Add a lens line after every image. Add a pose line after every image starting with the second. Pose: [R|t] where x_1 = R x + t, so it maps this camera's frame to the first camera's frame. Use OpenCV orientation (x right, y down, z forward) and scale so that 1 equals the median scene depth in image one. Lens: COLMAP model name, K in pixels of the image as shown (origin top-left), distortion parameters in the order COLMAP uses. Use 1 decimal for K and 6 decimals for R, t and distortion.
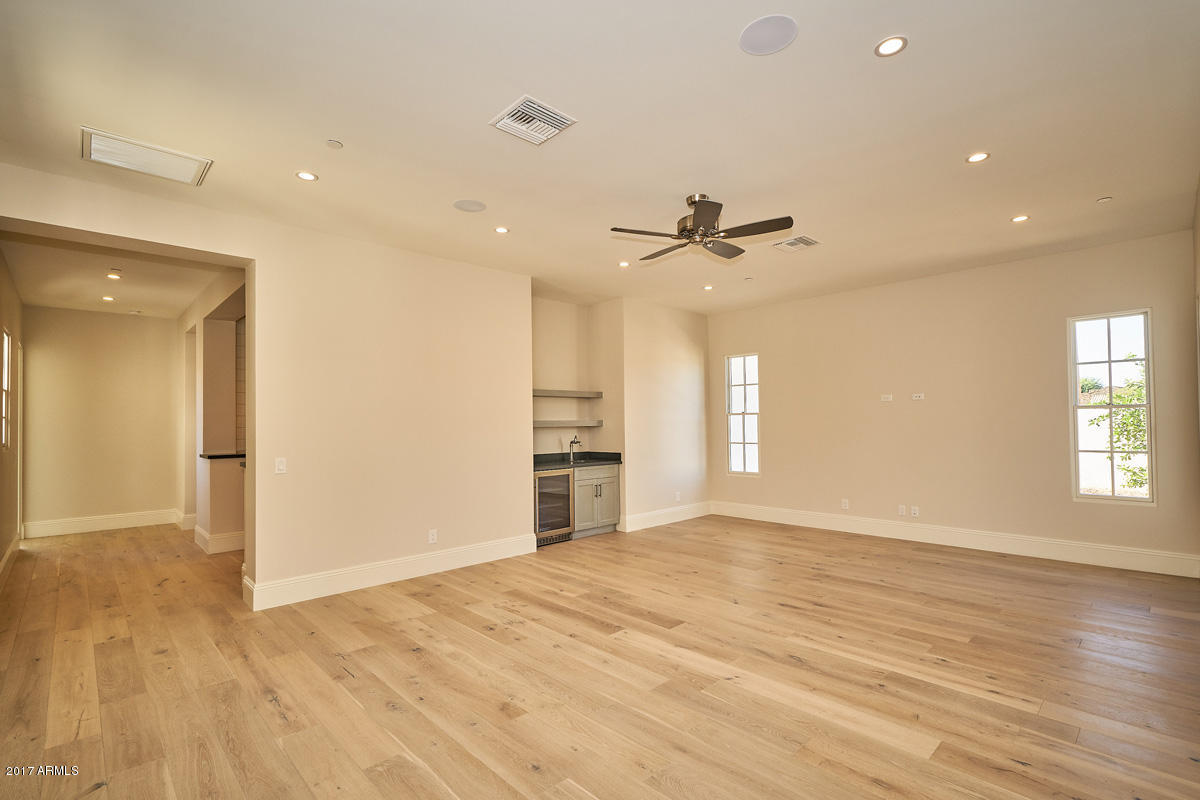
lens RADIAL K [[549.8, 0, 604.4], [0, 549.8, 403.7], [0, 0, 1]] dist [-0.000792, 0.000147]
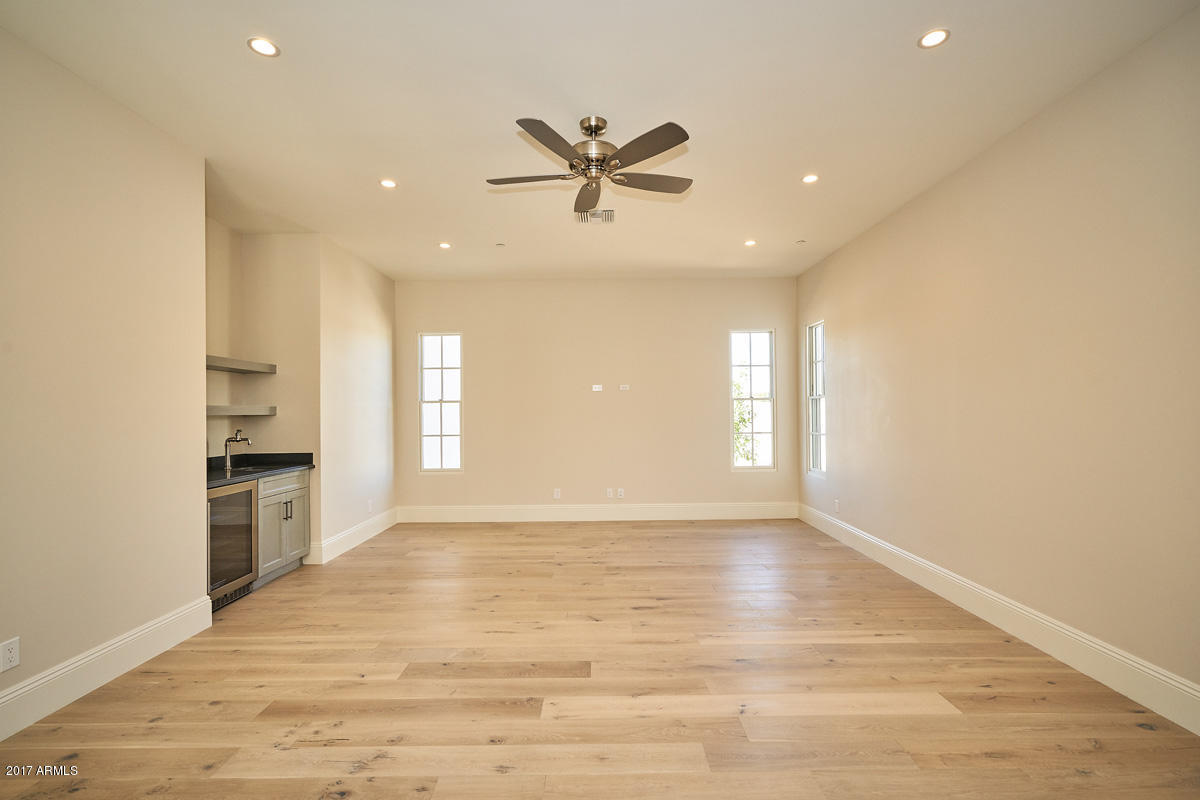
lens RADIAL K [[549.8, 0, 604.4], [0, 549.8, 403.7], [0, 0, 1]] dist [-0.000792, 0.000147]
pose [[0.693521, 0.016051, 0.720258, -0.300492], [-0.023506, 0.999724, 0.000355, 0.024040], [-0.720053, -0.017176, 0.693707, 0.337086]]
